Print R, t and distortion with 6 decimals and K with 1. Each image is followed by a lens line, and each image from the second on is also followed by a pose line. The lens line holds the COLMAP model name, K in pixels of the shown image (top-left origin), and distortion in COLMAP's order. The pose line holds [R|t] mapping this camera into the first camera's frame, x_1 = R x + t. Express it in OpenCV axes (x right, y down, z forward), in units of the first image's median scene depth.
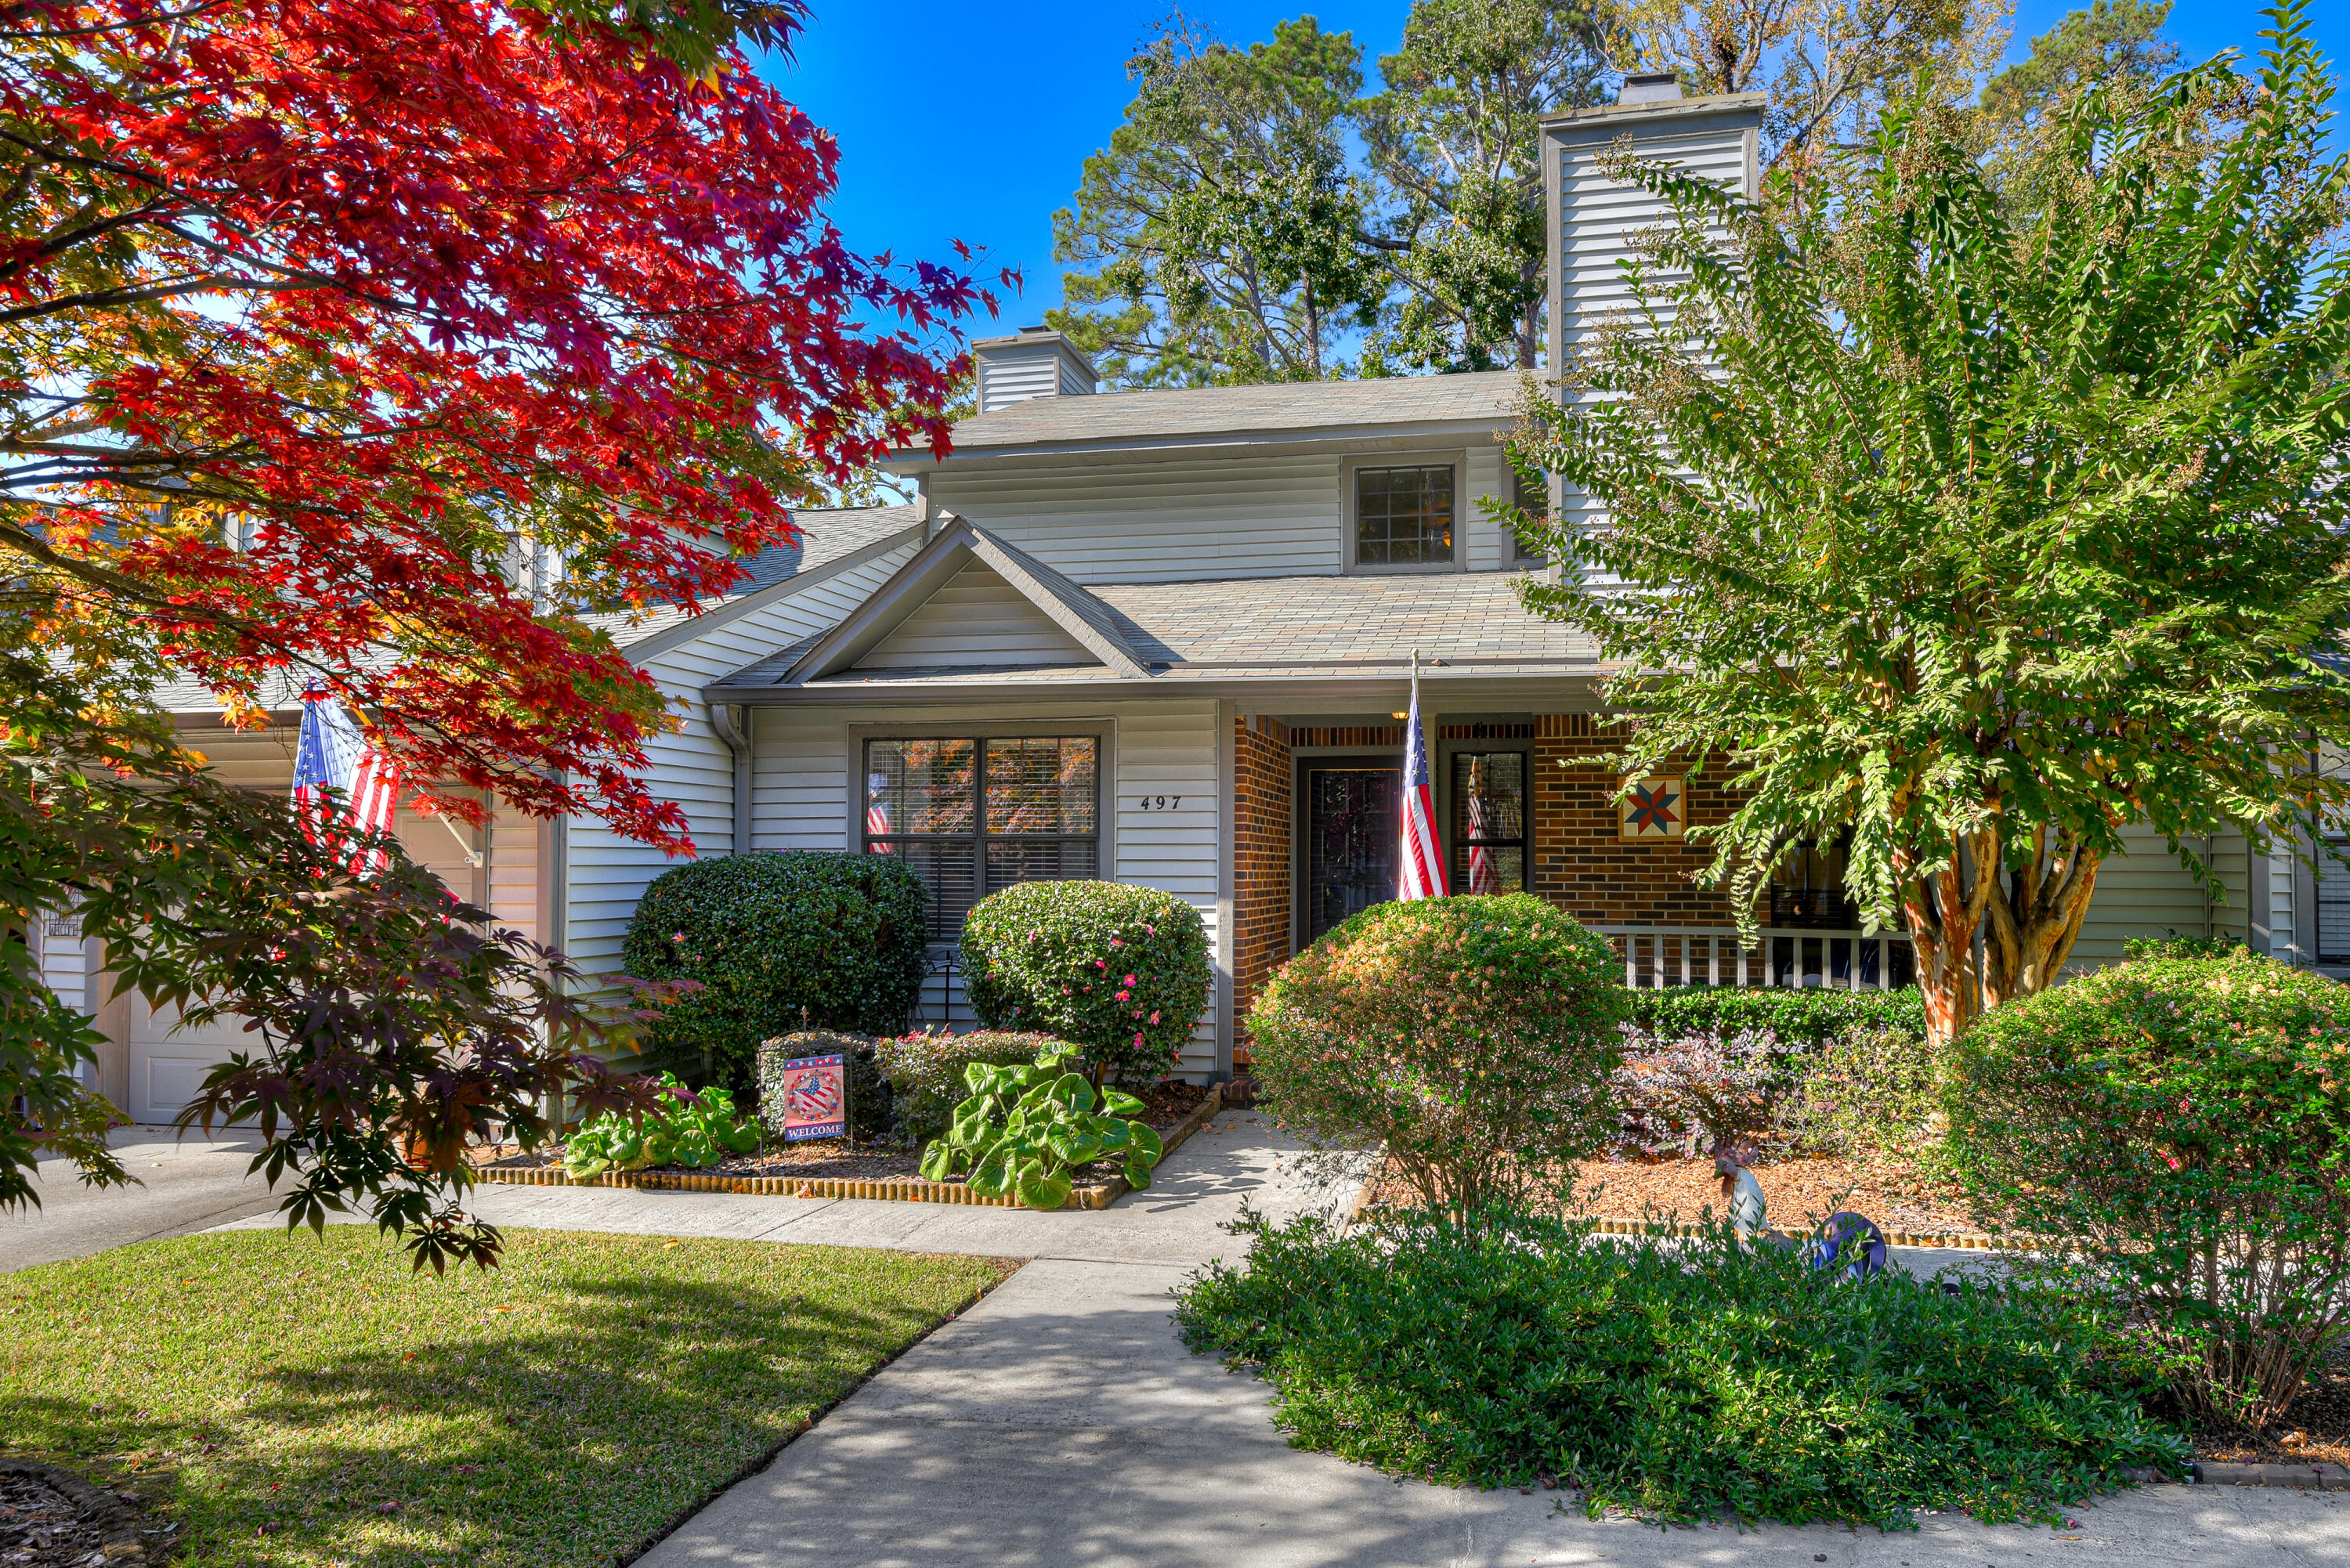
lens RADIAL K [[1473.4, 0, 1274.9], [0, 1473.4, 814.2], [0, 0, 1]] dist [0.001339, -0.007985]
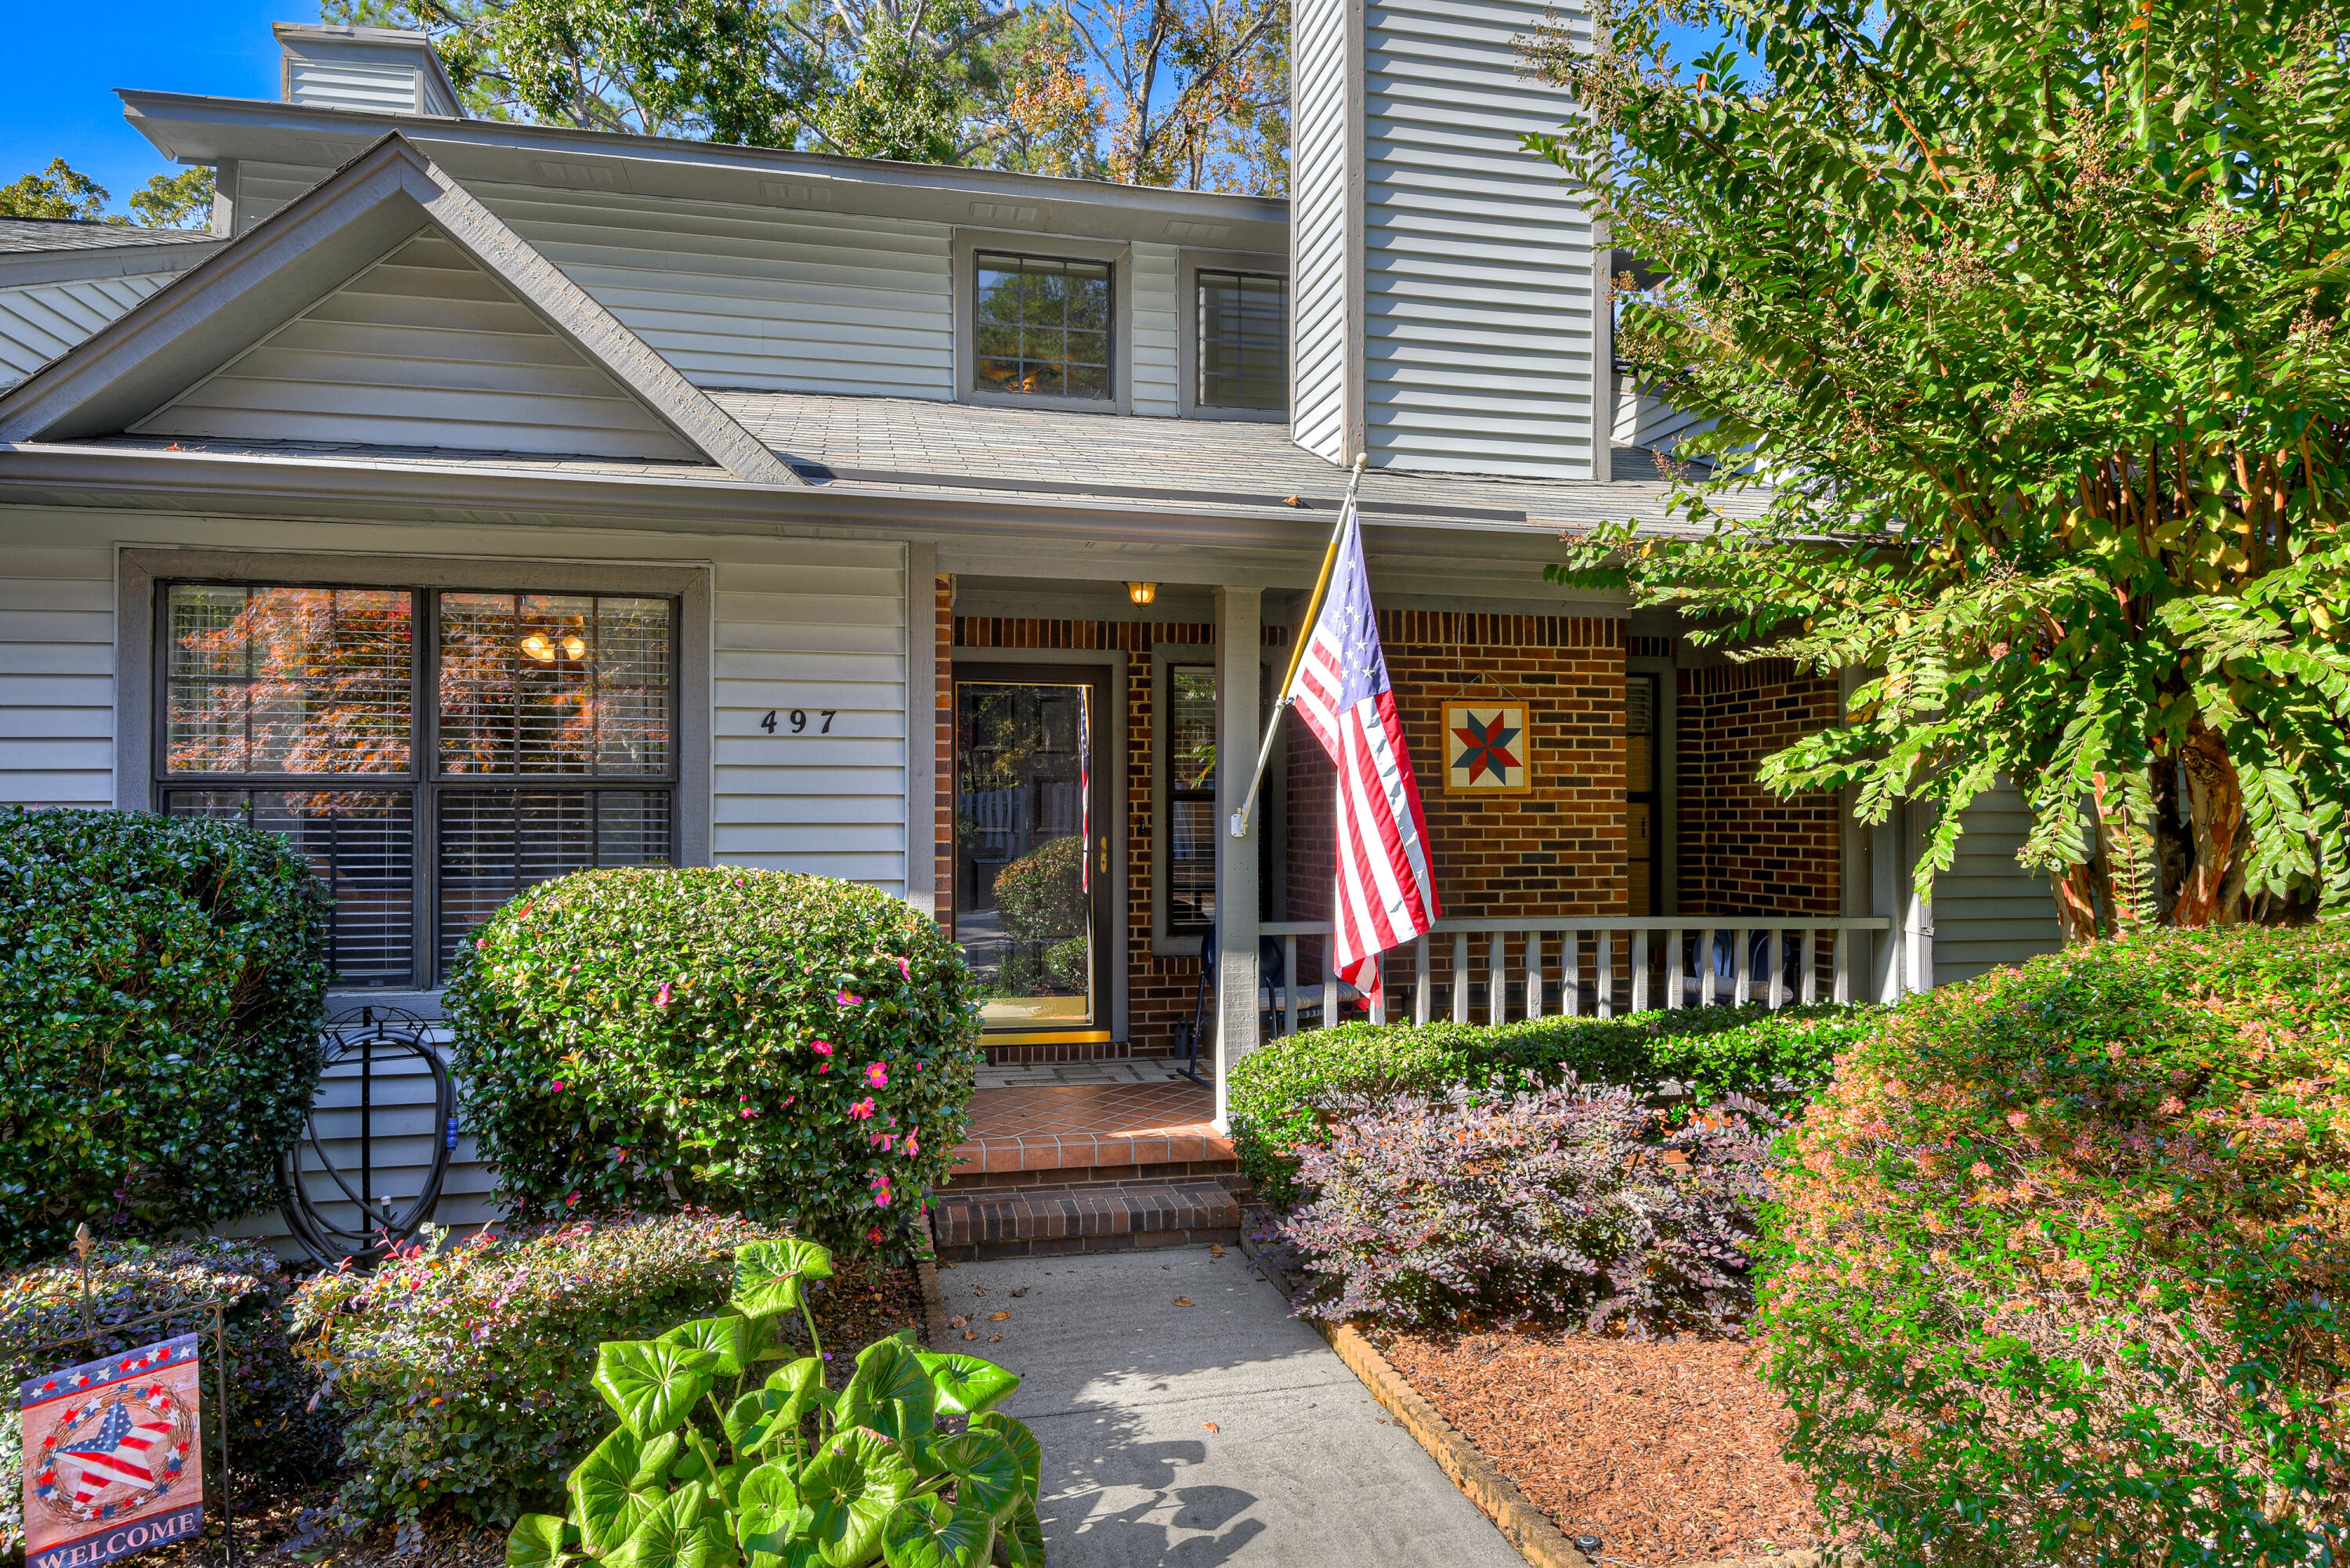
lens RADIAL K [[1473.4, 0, 1185.6], [0, 1473.4, 803.3], [0, 0, 1]] dist [0.001339, -0.007985]
pose [[0.919634, 0.001548, 0.392774, -0.196464], [-0.010543, 0.999729, 0.020745, 0.012173], [-0.392636, -0.023219, 0.919401, 0.518308]]
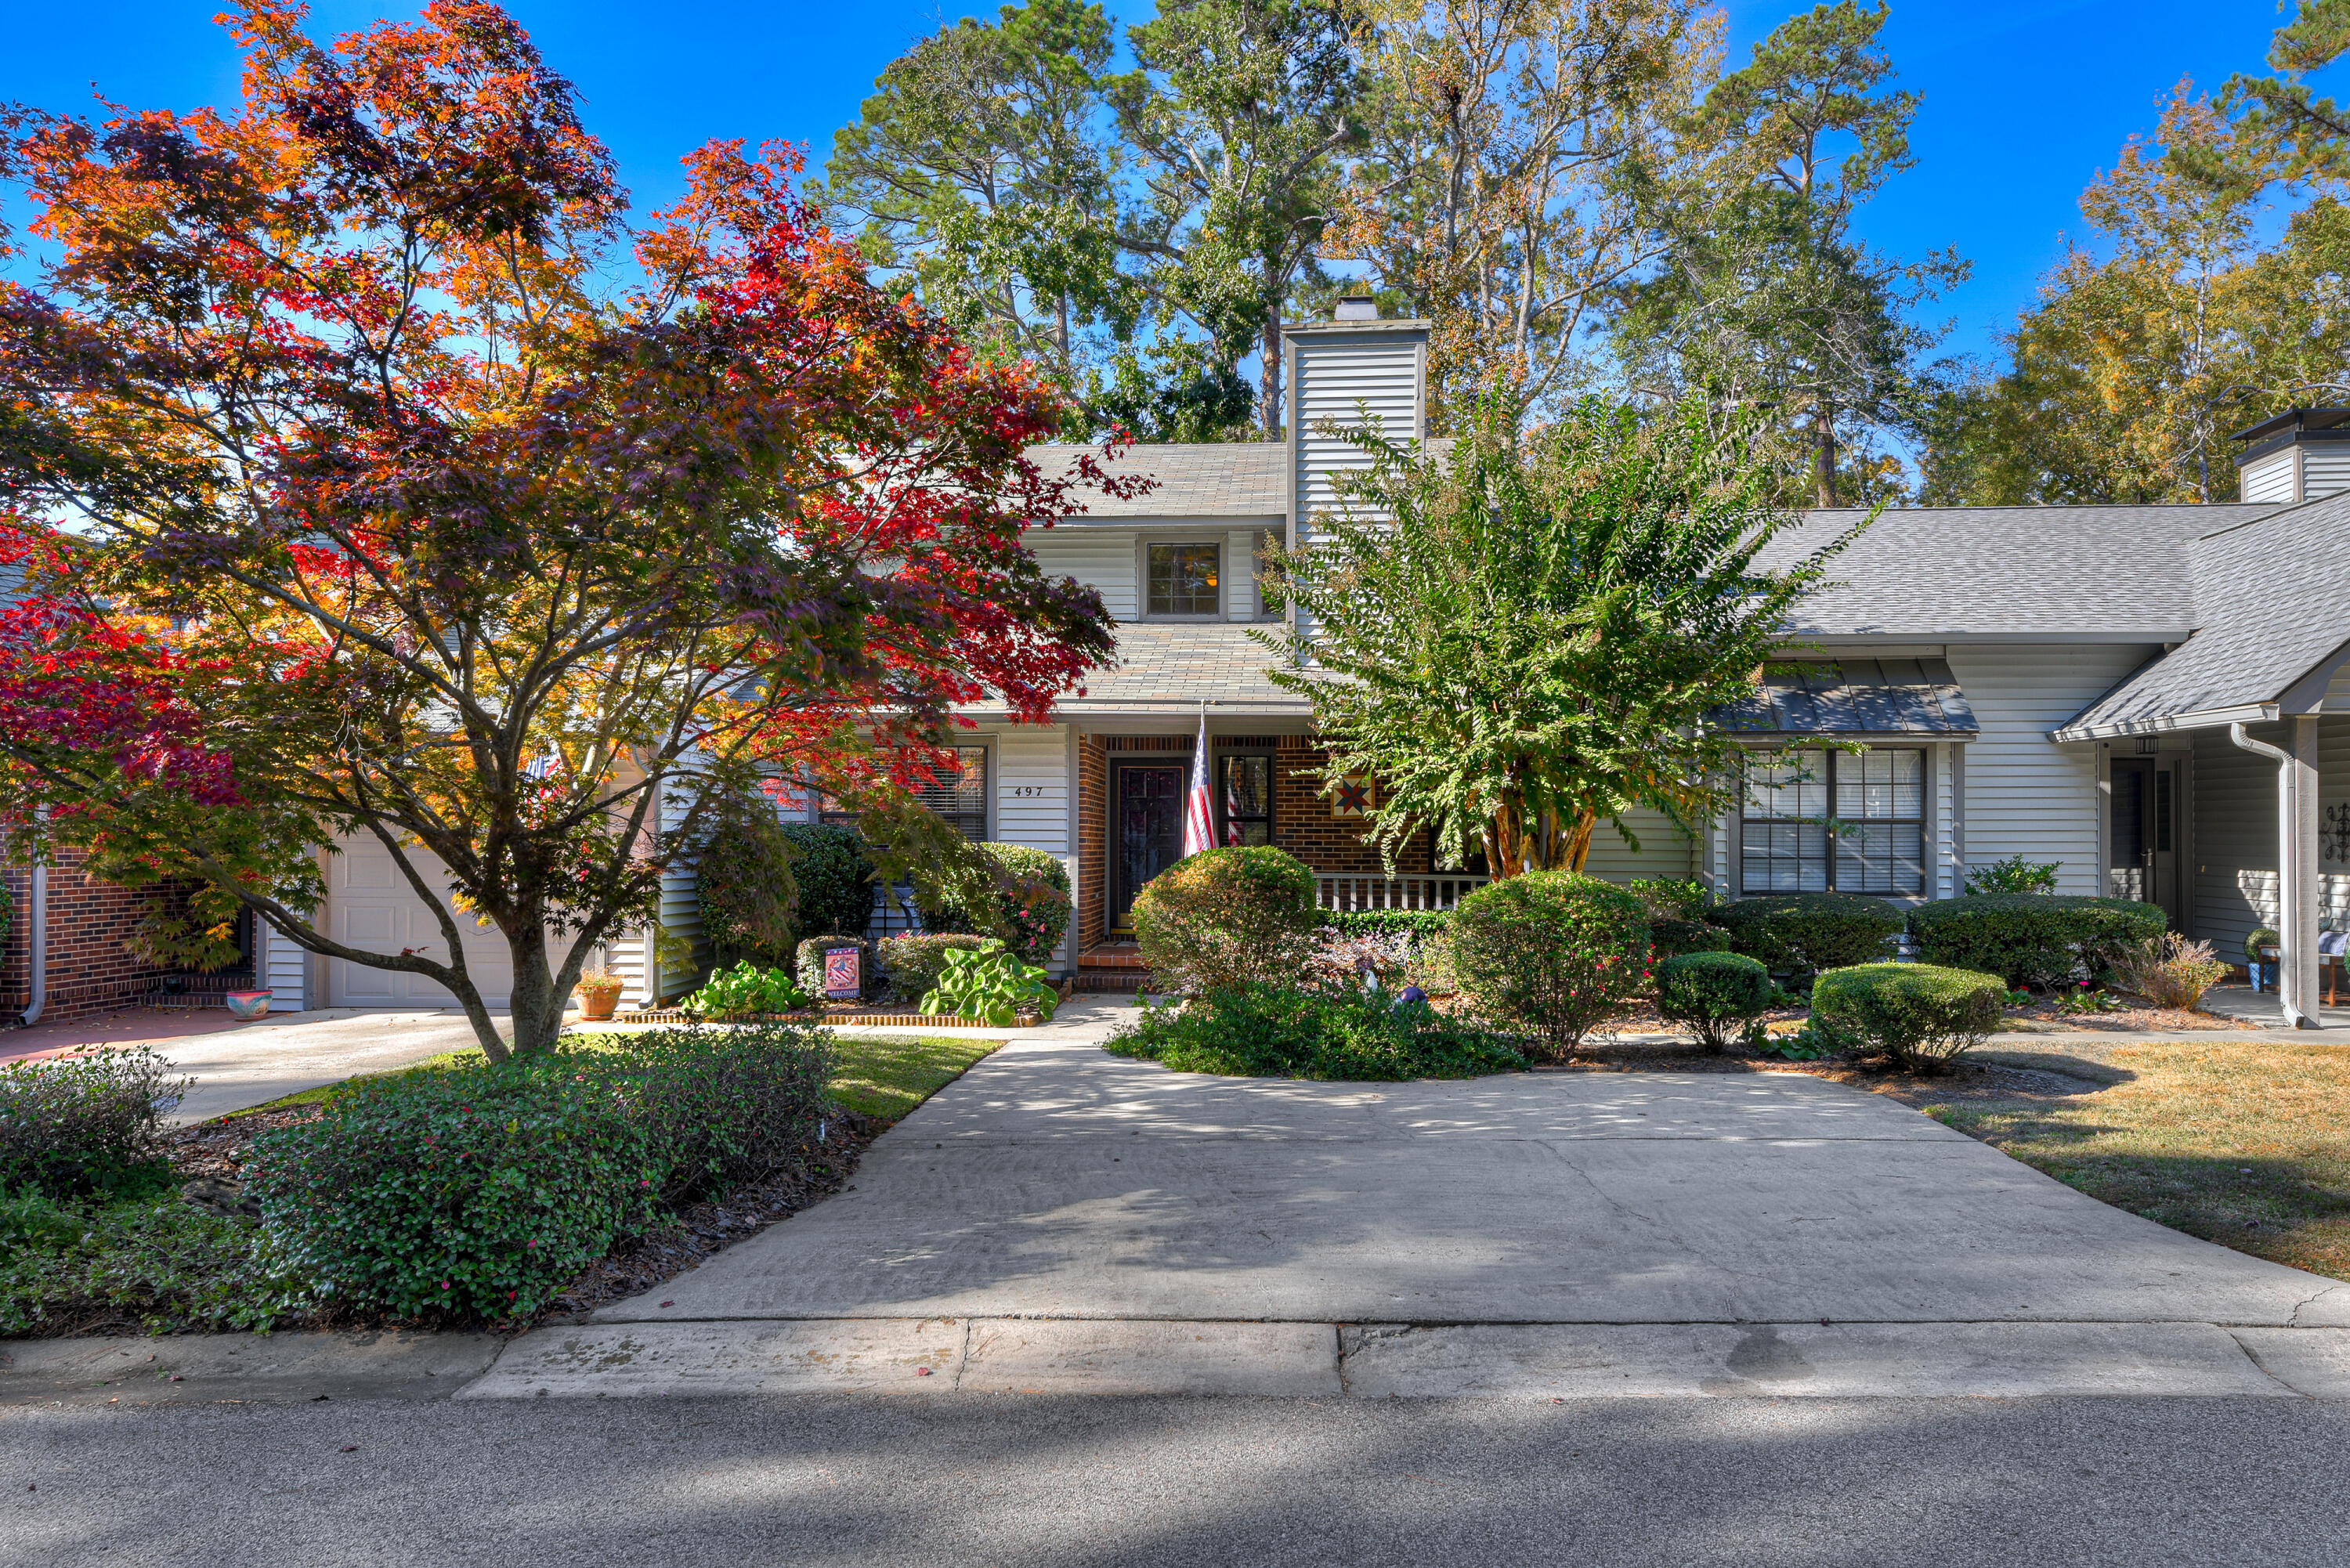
lens RADIAL K [[1667.8, 0, 1173.2], [0, 1667.8, 796.4], [0, 0, 1]] dist [0.028970, -0.024121]
pose [[0.993638, 0.004288, 0.112540, -0.147611], [-0.005316, 0.999947, 0.008839, -0.022487], [-0.112497, -0.009381, 0.993608, -0.842641]]
